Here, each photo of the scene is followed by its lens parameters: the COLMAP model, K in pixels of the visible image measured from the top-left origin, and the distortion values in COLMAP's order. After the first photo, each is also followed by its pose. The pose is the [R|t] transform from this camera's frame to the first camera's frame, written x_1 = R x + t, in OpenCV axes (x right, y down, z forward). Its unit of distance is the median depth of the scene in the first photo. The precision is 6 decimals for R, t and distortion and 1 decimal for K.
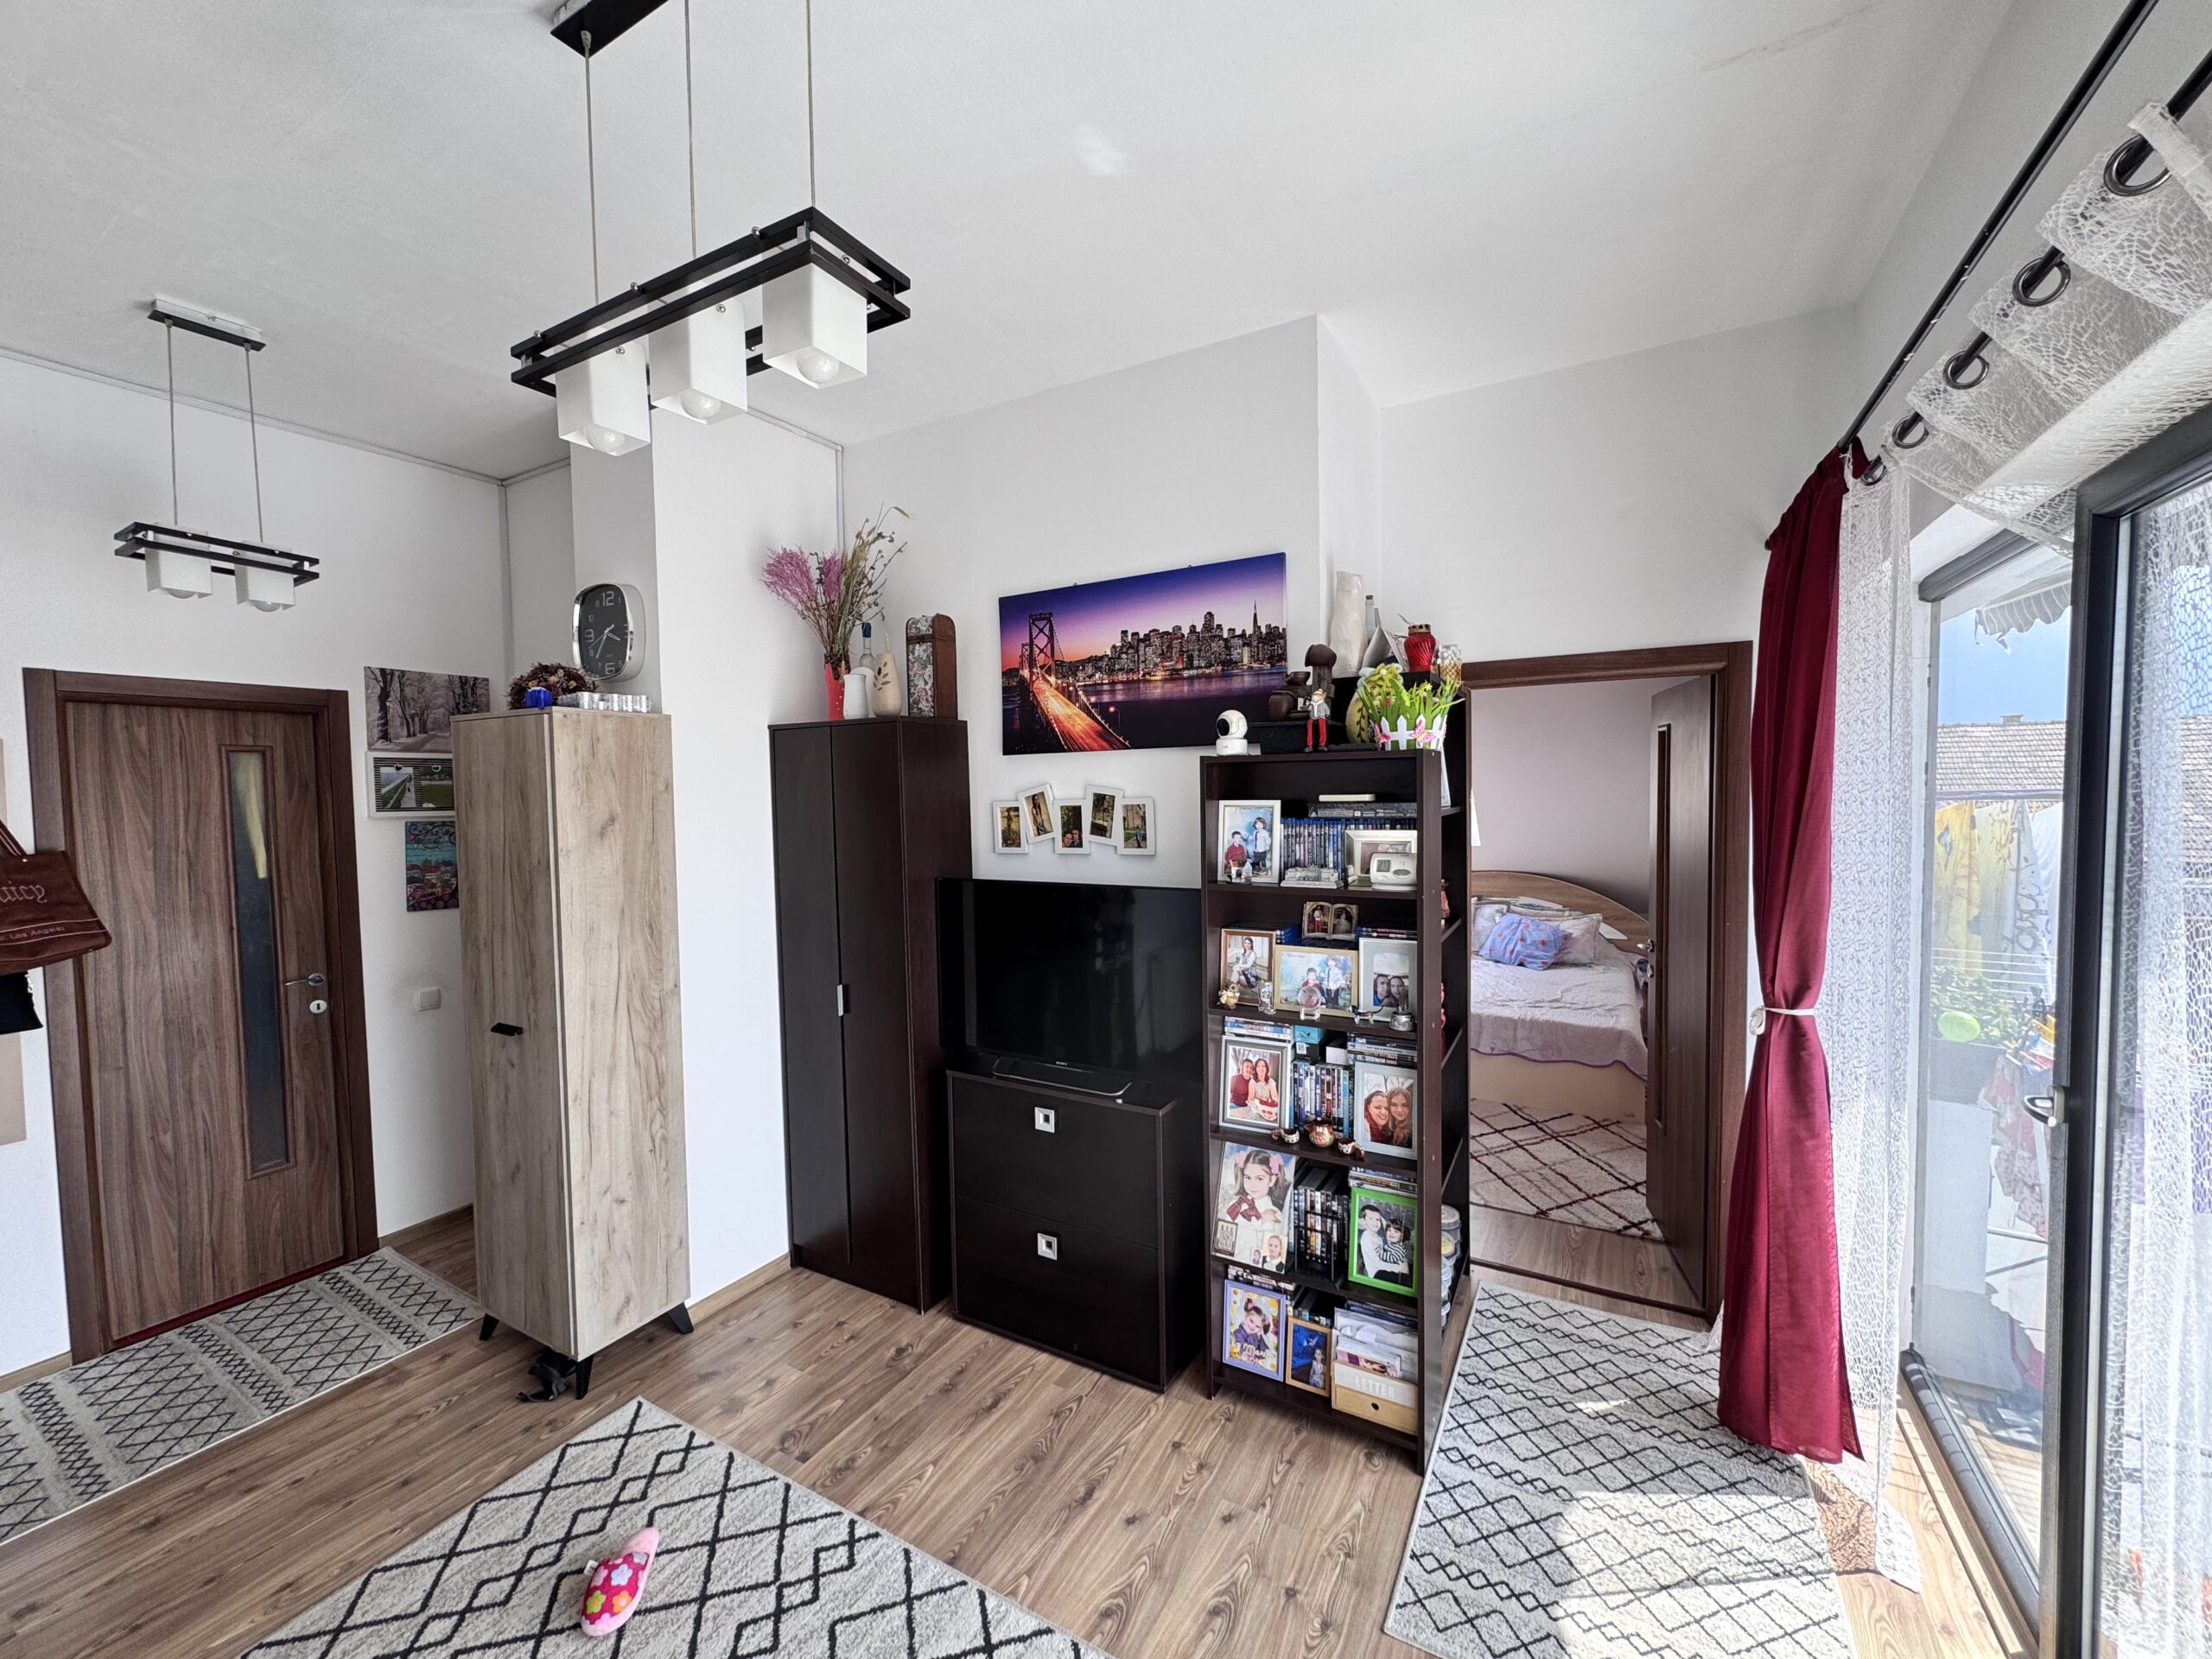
lens RADIAL K [[884.5, 0, 1108.9], [0, 884.5, 830.9], [0, 0, 1]] dist [0.000684, 0.000053]
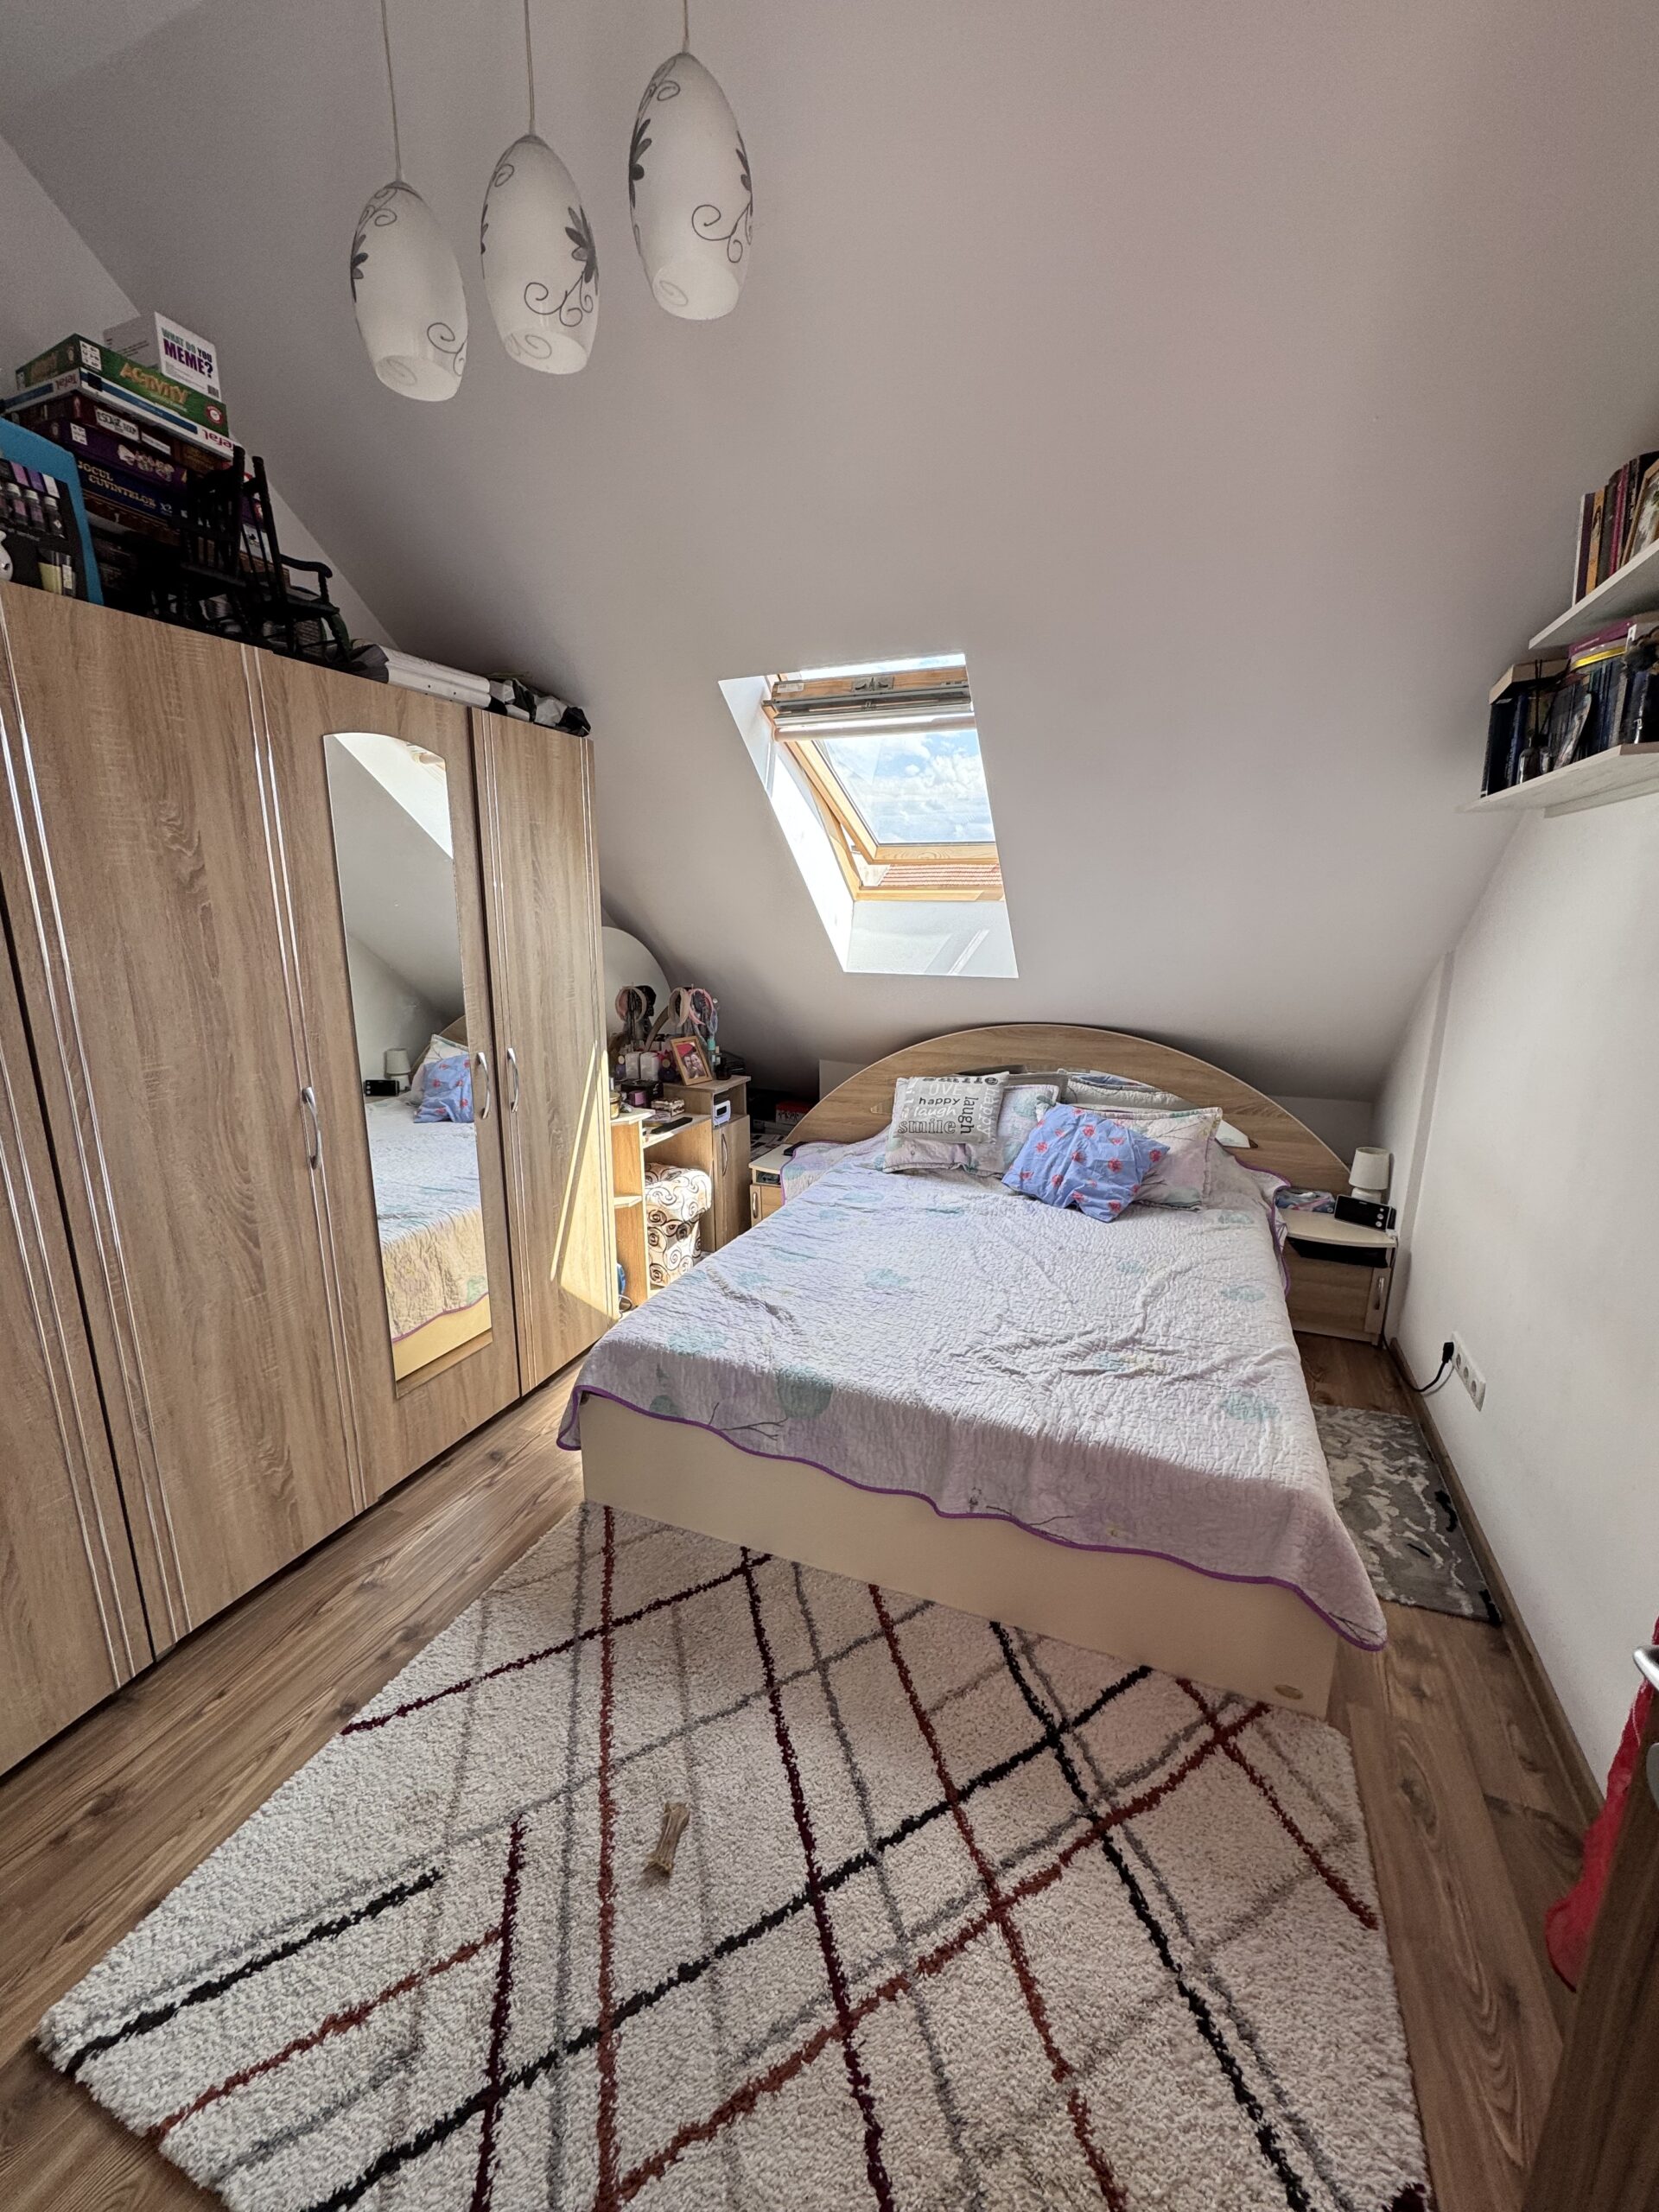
lens RADIAL K [[884.5, 0, 835.6], [0, 884.5, 1107.2], [0, 0, 1]] dist [0.000684, 0.000053]
pose [[0.990198, -0.015880, 0.138767, 0.253265], [-0.008554, 0.984757, 0.173728, 0.001680], [-0.139410, -0.173212, 0.974968, 0.515234]]
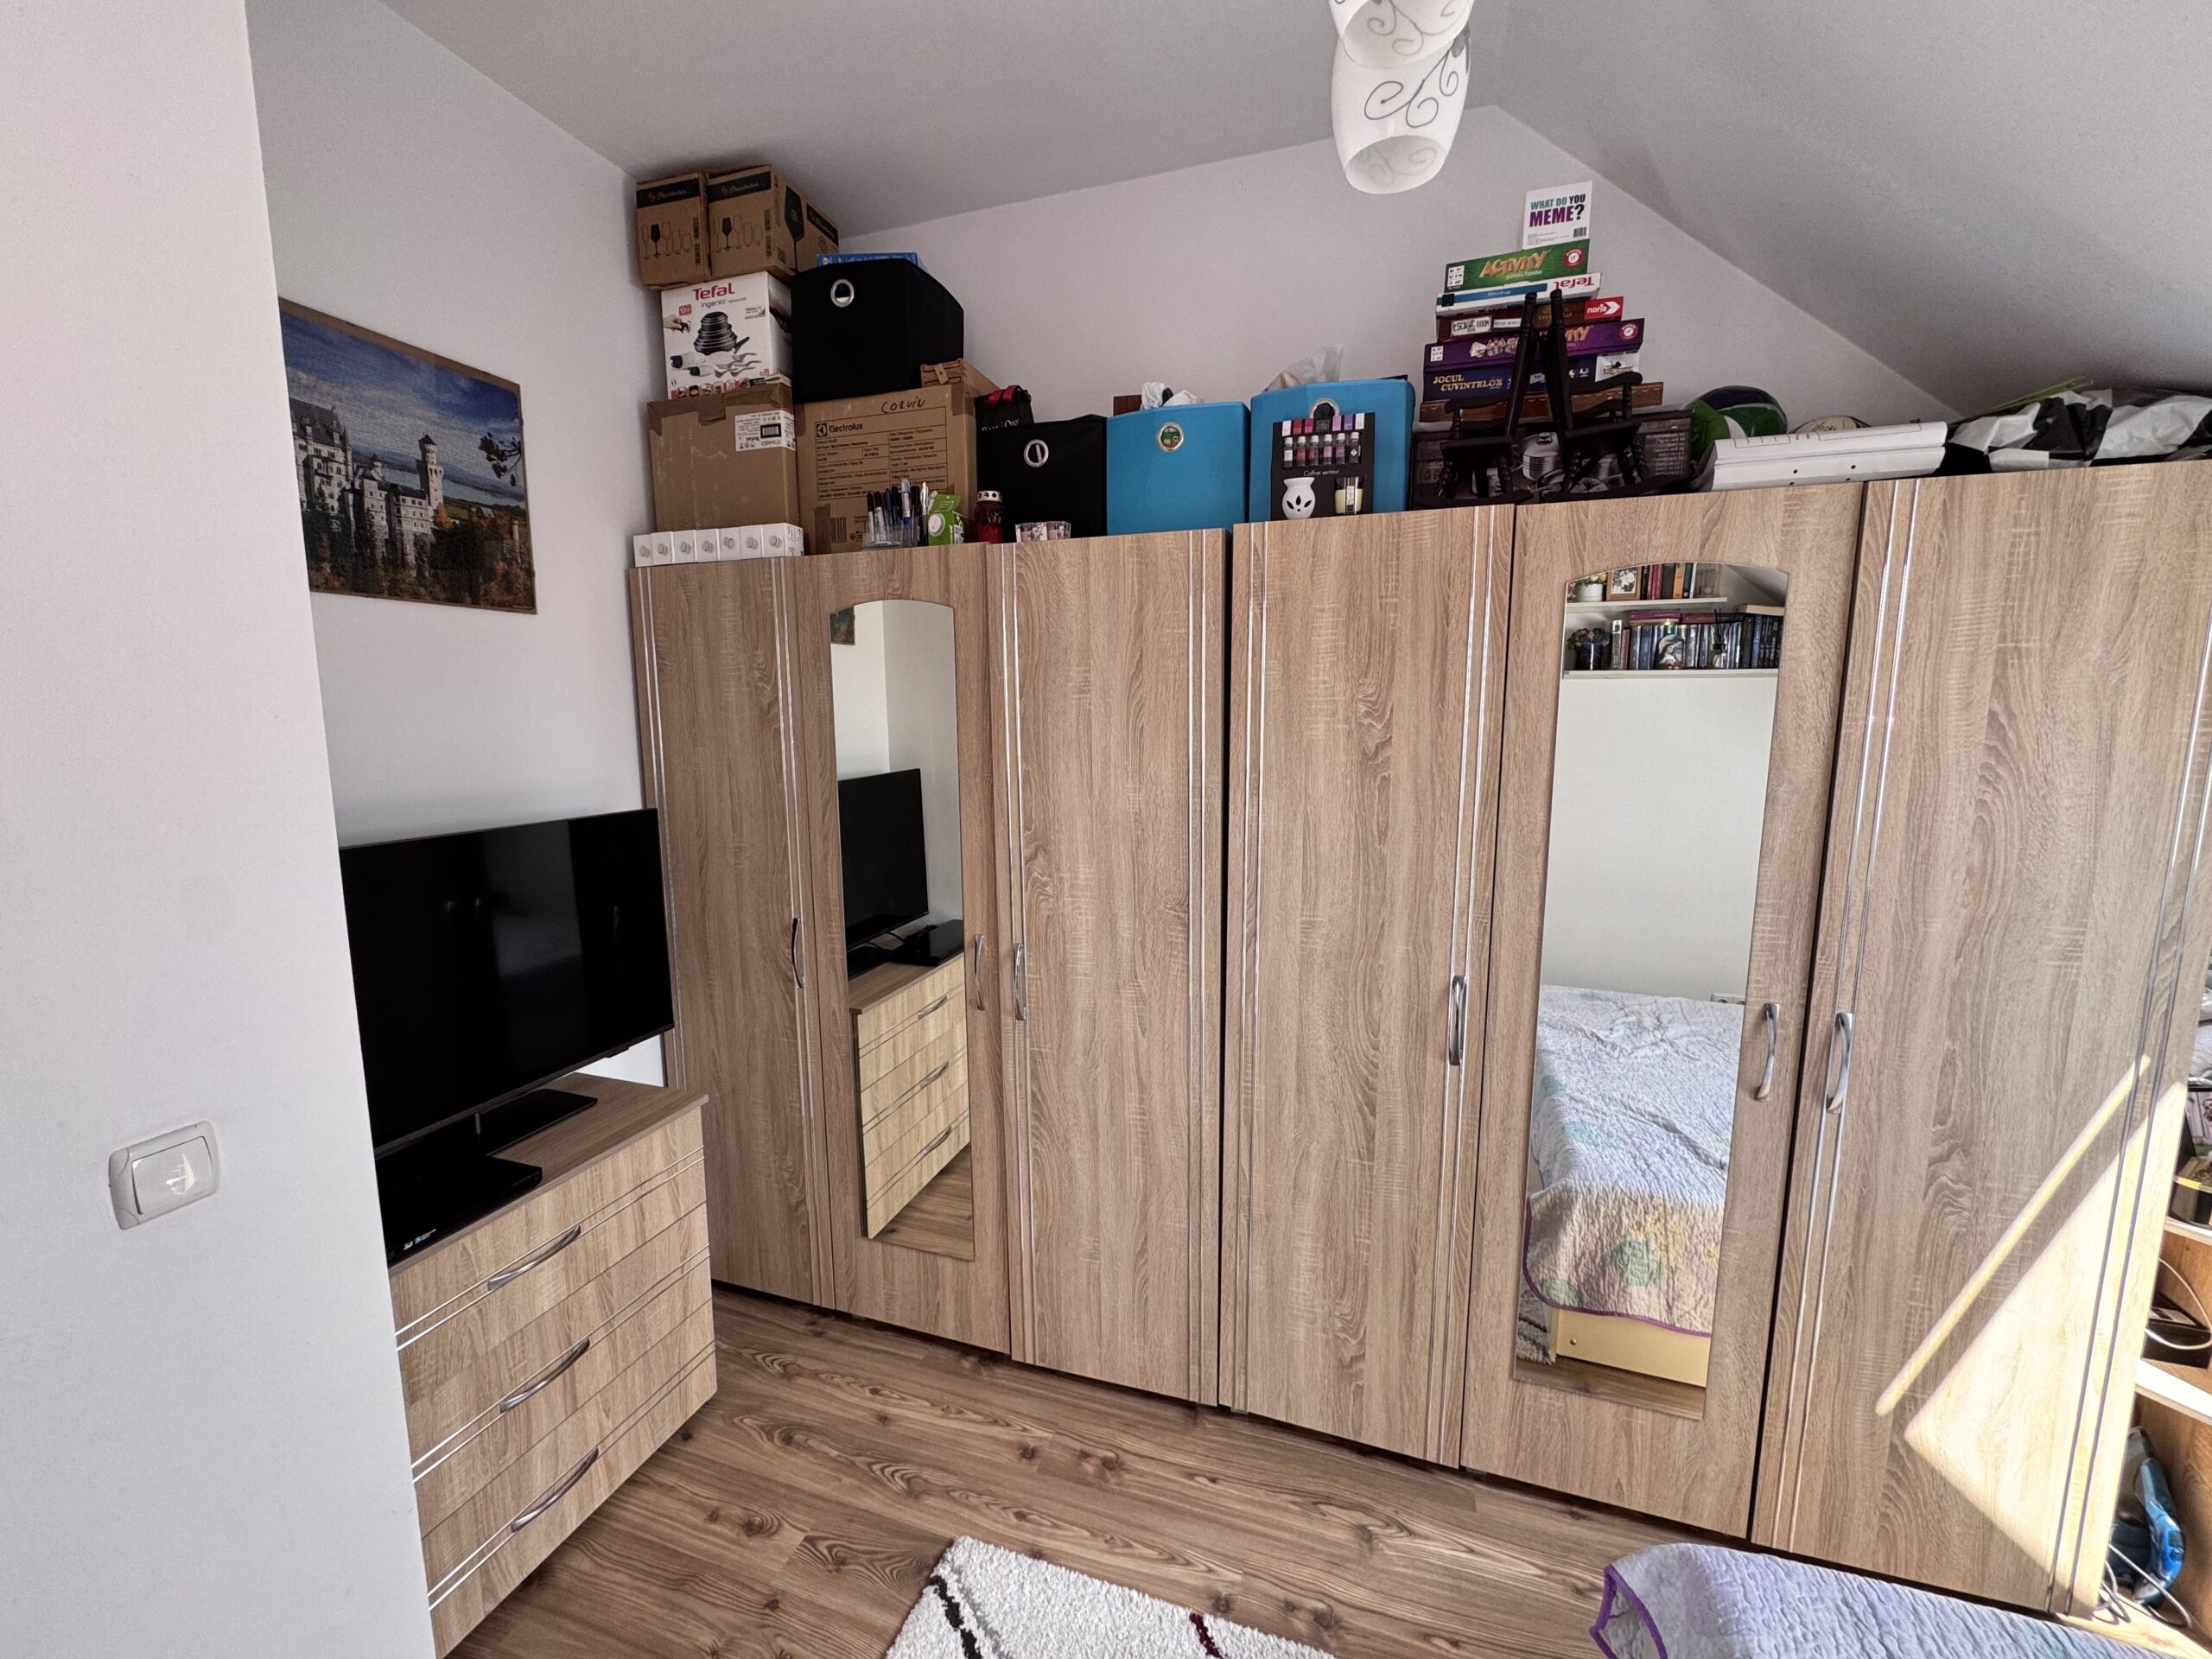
lens RADIAL K [[884.5, 0, 1106.7], [0, 884.5, 826.6], [0, 0, 1]] dist [0.000684, 0.000053]
pose [[0.197346, 0.138189, -0.970545, 0.399058], [-0.050735, 0.990128, 0.130661, -0.039186], [0.979020, 0.023455, 0.202408, 0.751301]]
